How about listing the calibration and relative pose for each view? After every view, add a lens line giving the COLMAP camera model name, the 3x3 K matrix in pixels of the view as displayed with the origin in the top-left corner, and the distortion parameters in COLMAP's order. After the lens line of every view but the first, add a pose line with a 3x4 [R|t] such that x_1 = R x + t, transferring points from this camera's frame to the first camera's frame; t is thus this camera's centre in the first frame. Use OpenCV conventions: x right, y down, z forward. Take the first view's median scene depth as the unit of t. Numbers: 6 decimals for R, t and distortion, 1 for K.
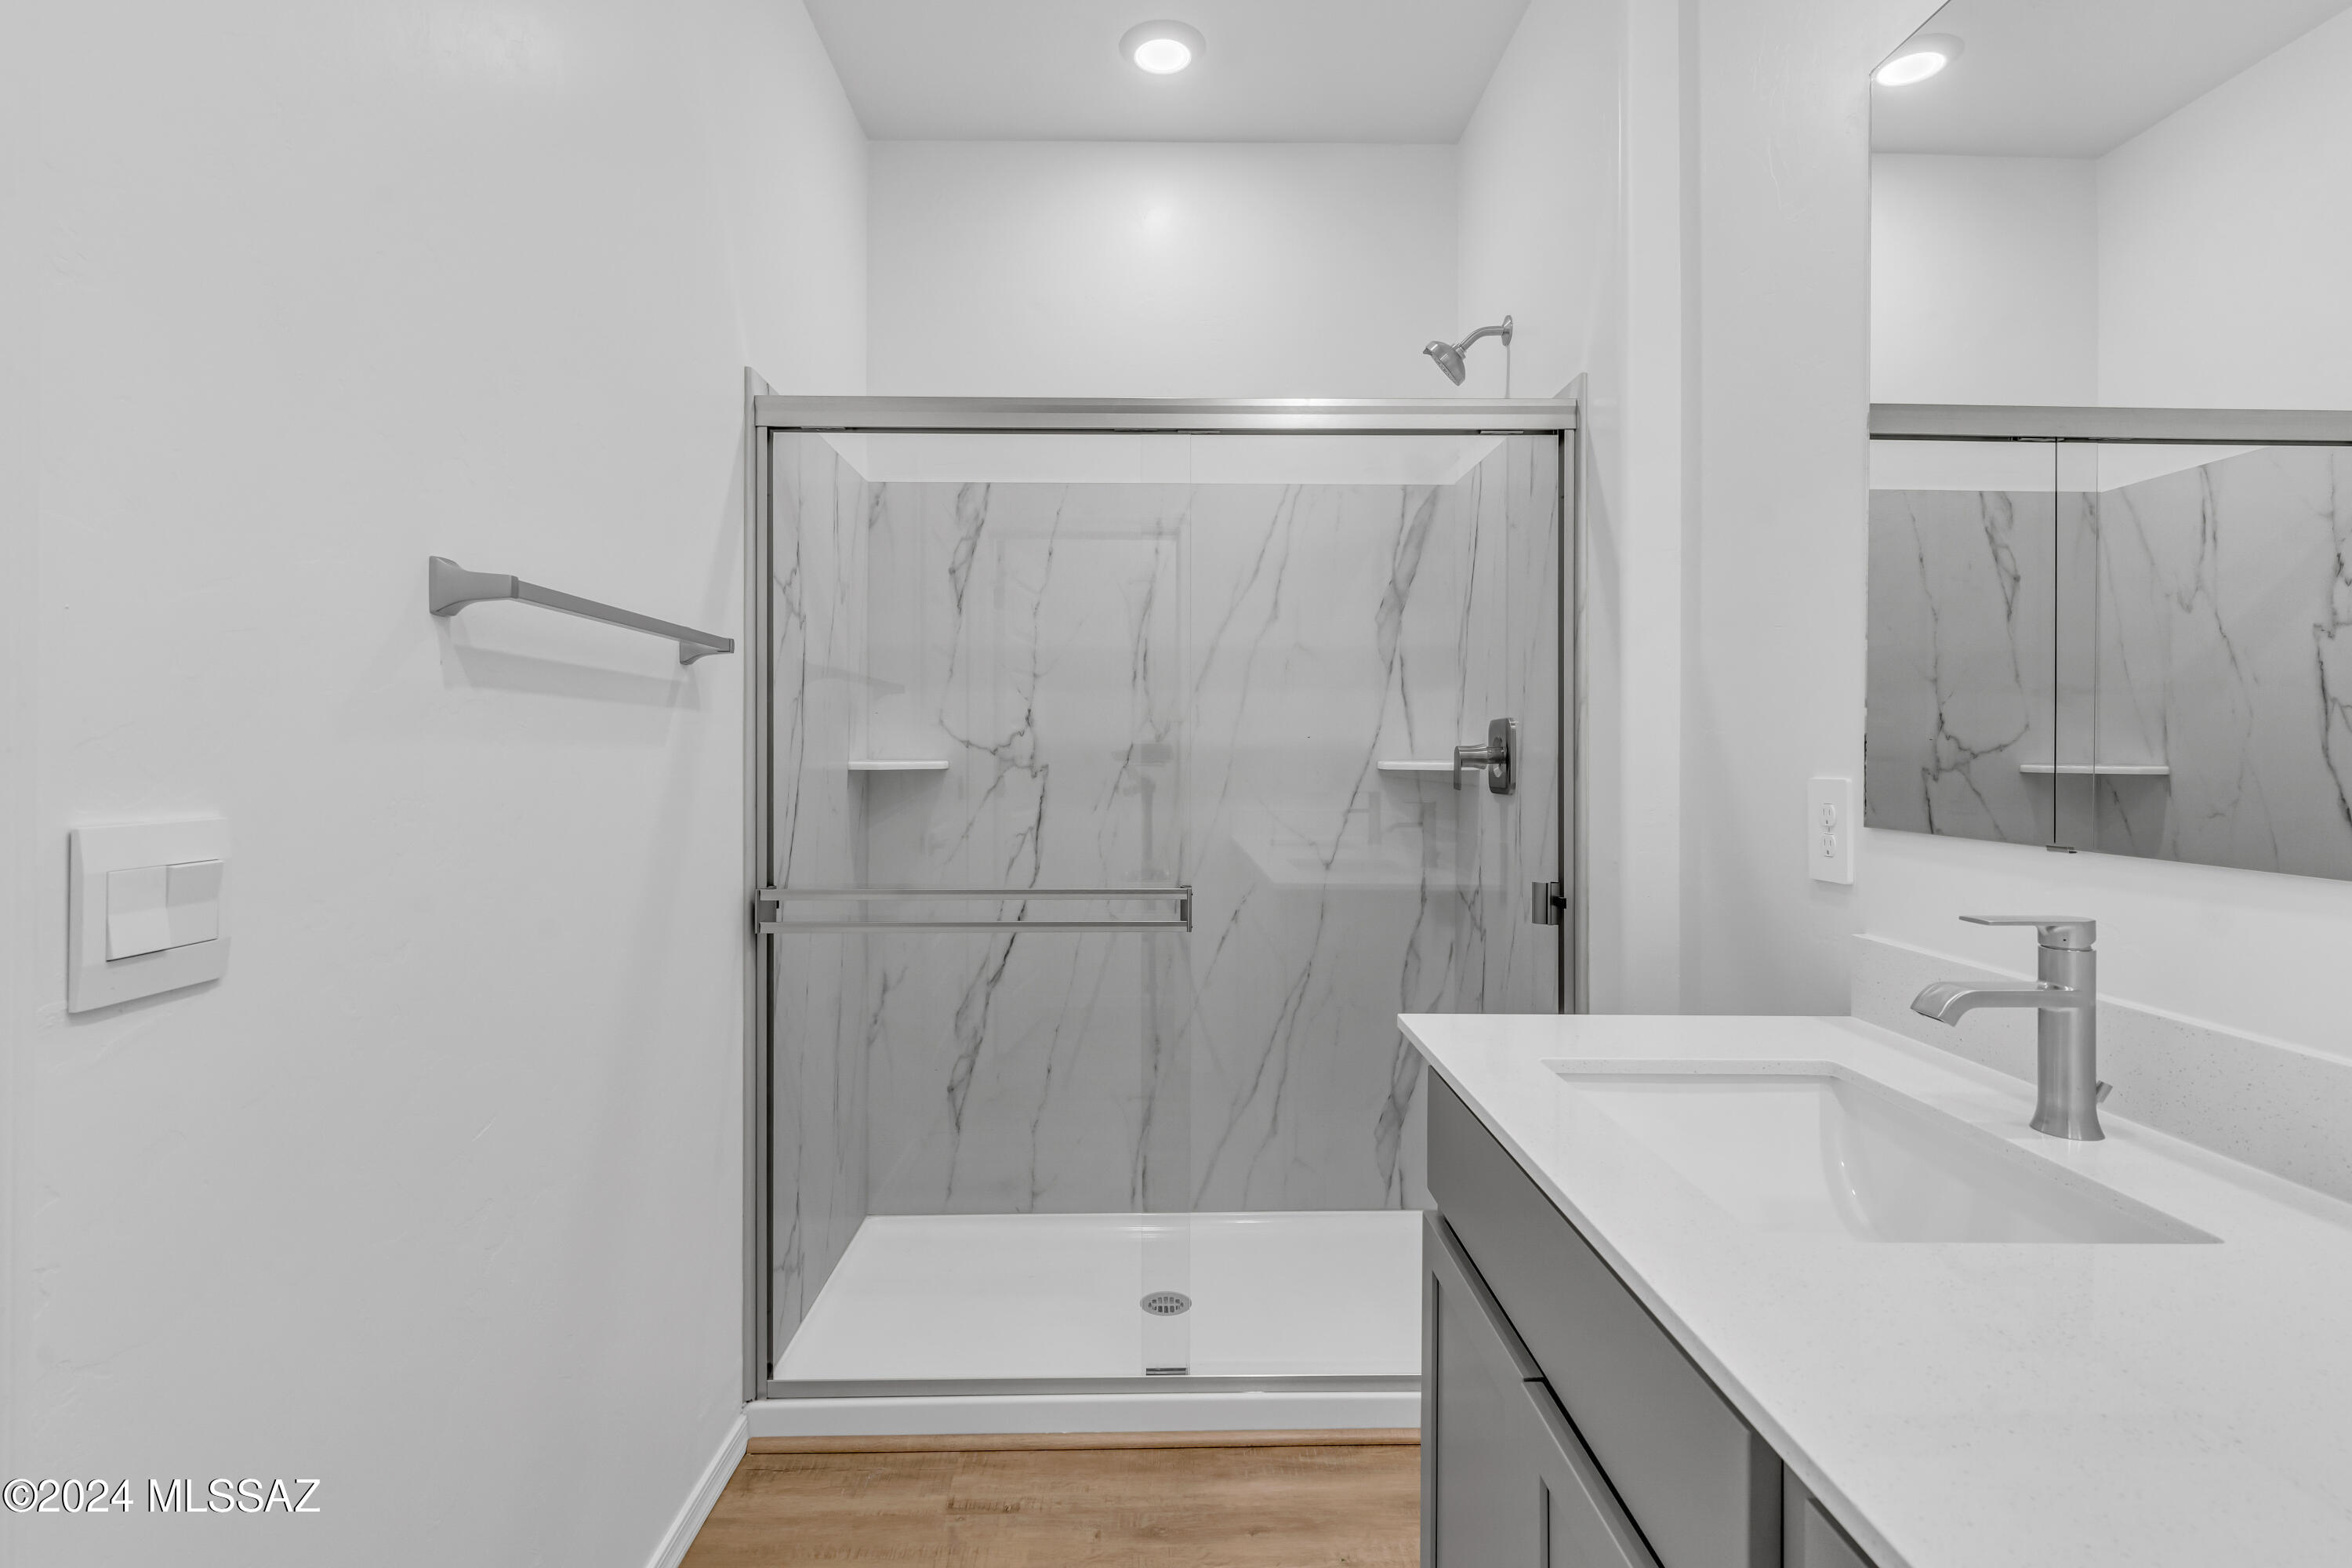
lens RADIAL K [[1127.2, 0, 1182.9], [0, 1127.2, 759.0], [0, 0, 1]] dist [0.003006, 0.000186]
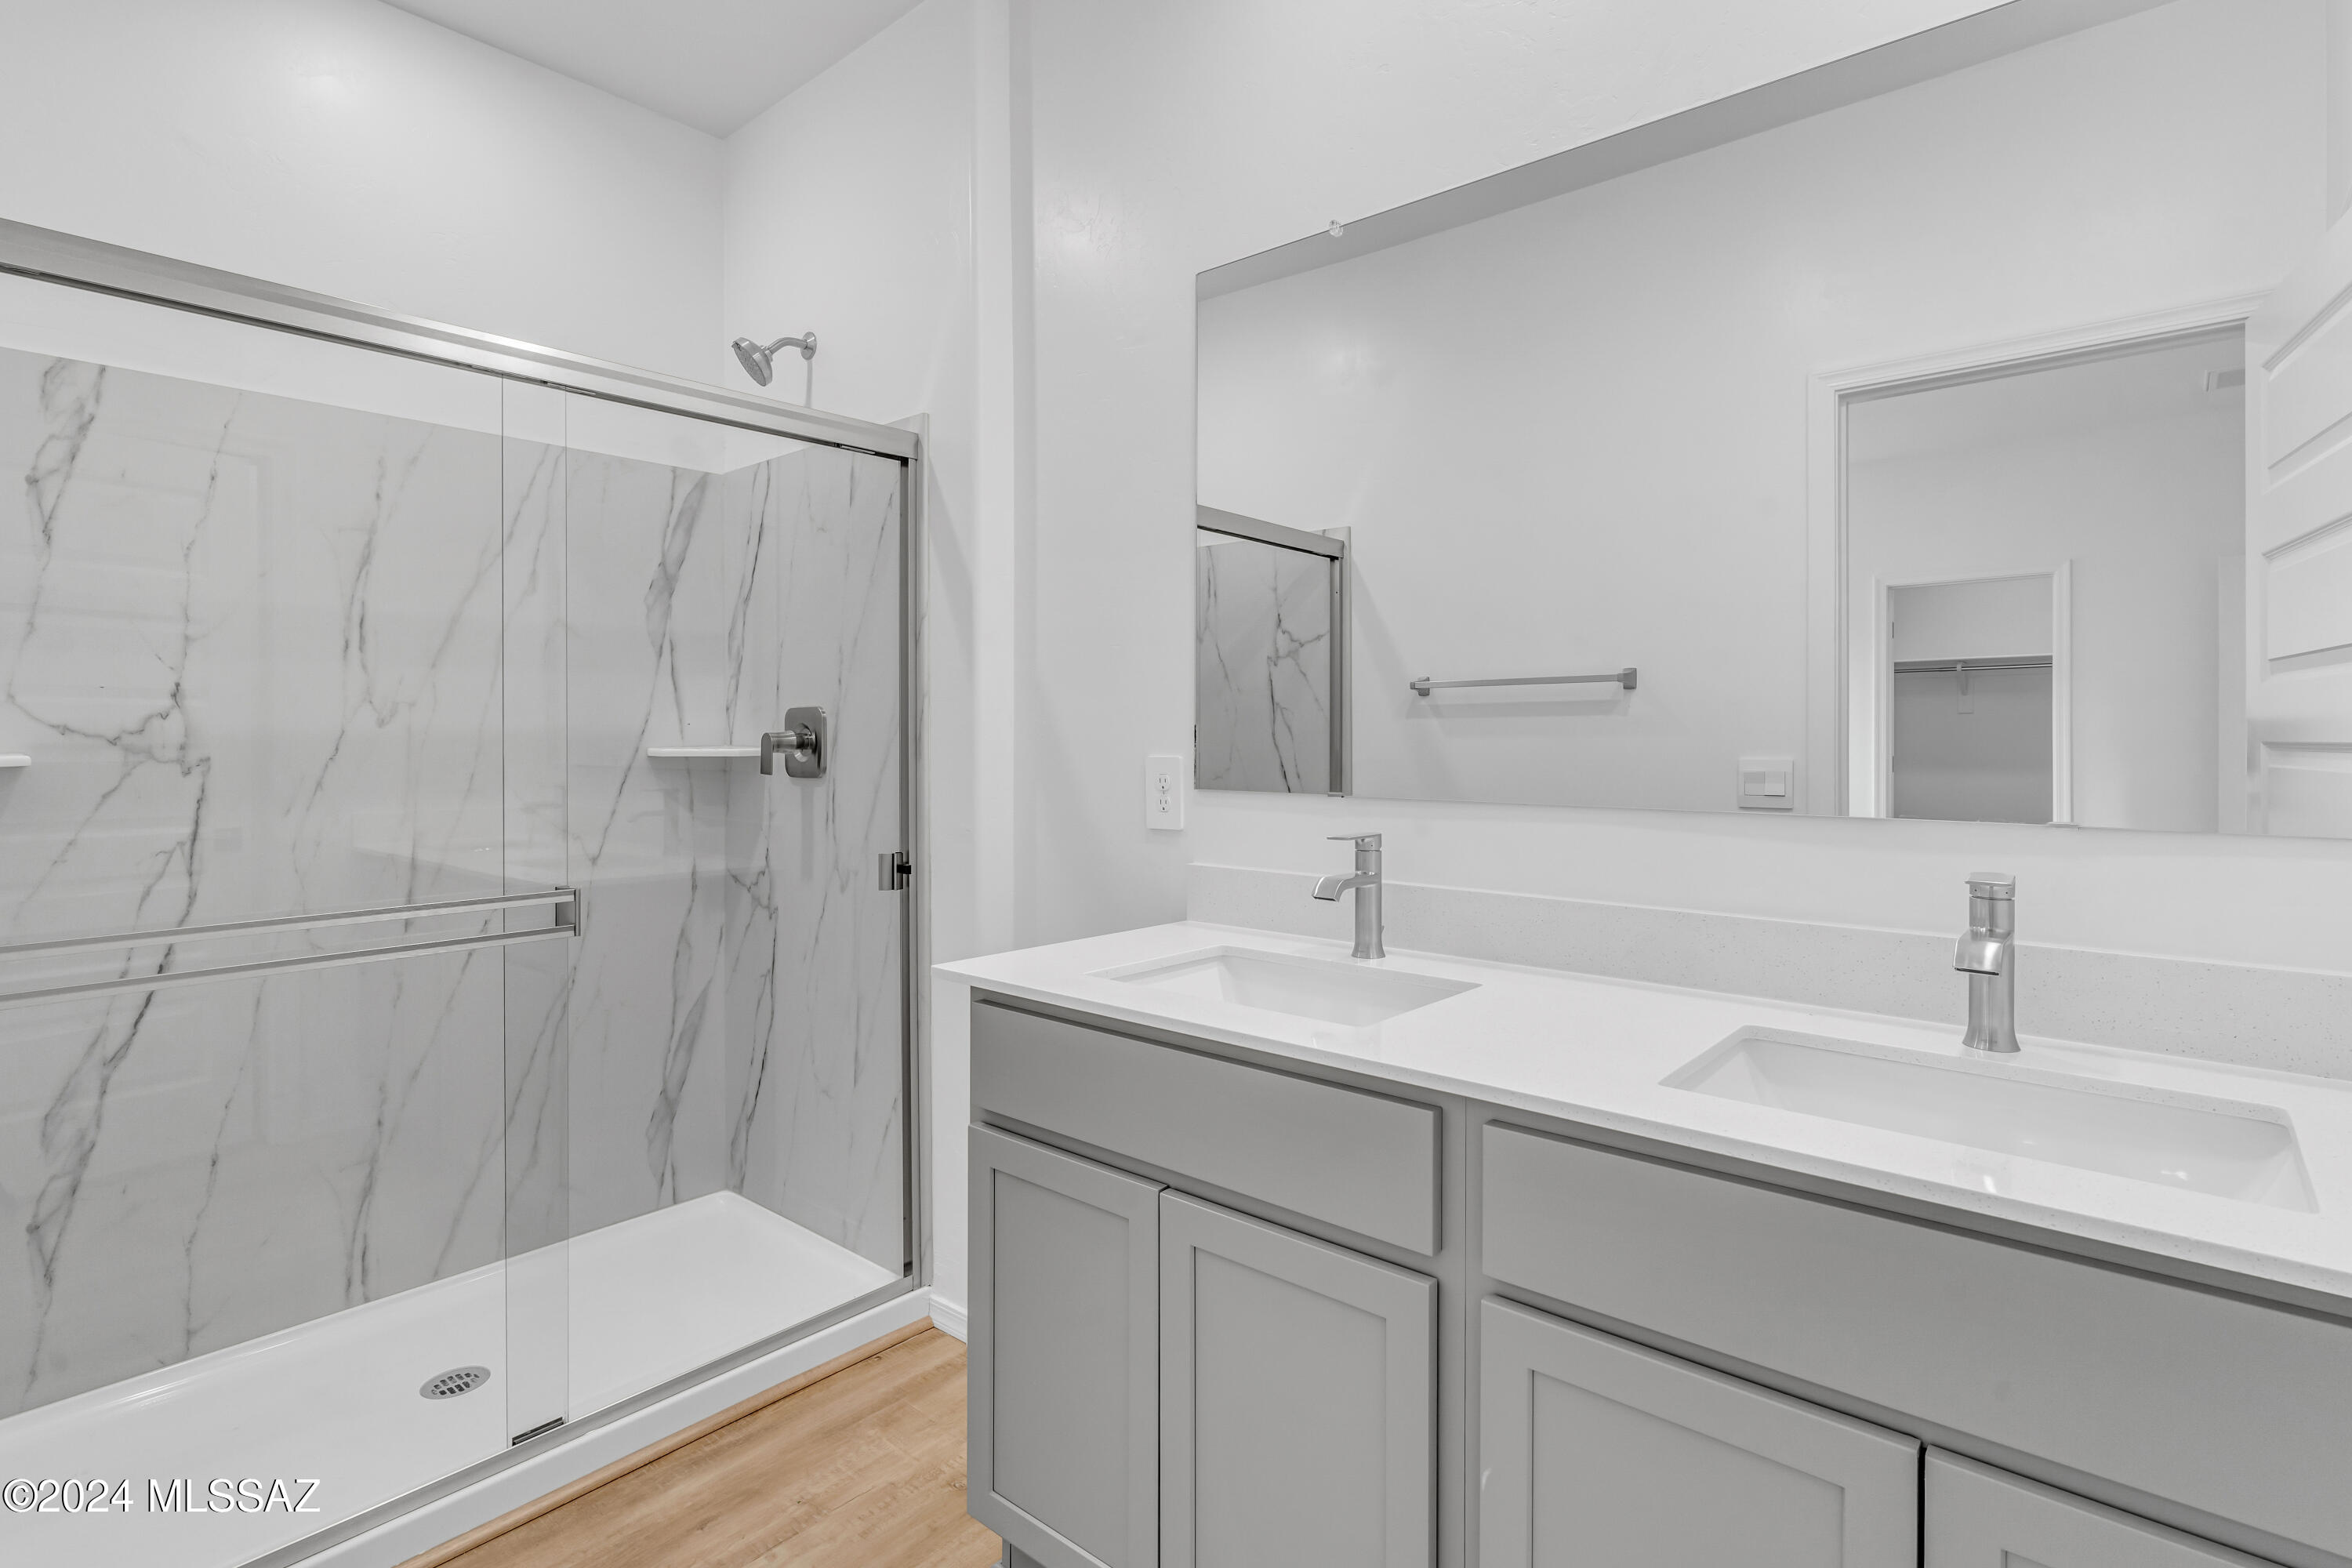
lens RADIAL K [[1128.1, 0, 1174.1], [0, 1128.1, 748.6], [0, 0, 1]] dist [0.001426, 0.000139]
pose [[0.677667, -0.010866, 0.735288, -0.239194], [0.007558, 0.999941, 0.007811, -0.001873], [-0.735330, 0.000264, 0.677709, 0.014386]]
